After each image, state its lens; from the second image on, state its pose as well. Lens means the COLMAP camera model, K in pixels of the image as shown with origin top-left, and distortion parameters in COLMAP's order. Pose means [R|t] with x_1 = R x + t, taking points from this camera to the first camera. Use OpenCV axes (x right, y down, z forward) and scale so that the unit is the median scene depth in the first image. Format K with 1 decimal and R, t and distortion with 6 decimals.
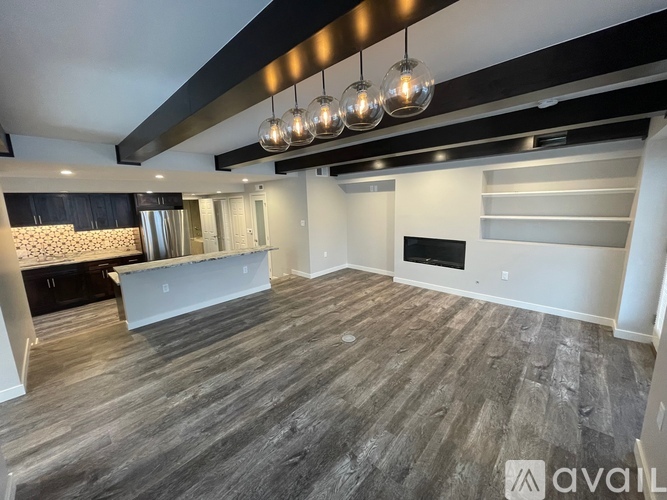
lens RADIAL K [[272.4, 0, 333.5], [0, 272.4, 250.0], [0, 0, 1]] dist [-0.000147, -0.000799]
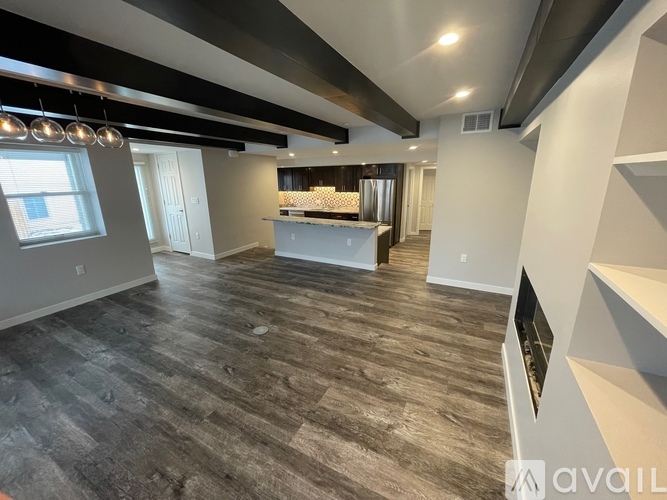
lens RADIAL K [[272.4, 0, 333.5], [0, 272.4, 250.0], [0, 0, 1]] dist [-0.000147, -0.000799]
pose [[0.247664, 0.278593, -0.927927, 0.779046], [-0.163933, 0.956005, 0.243269, -0.174995], [0.954876, 0.091869, 0.282438, 0.820193]]
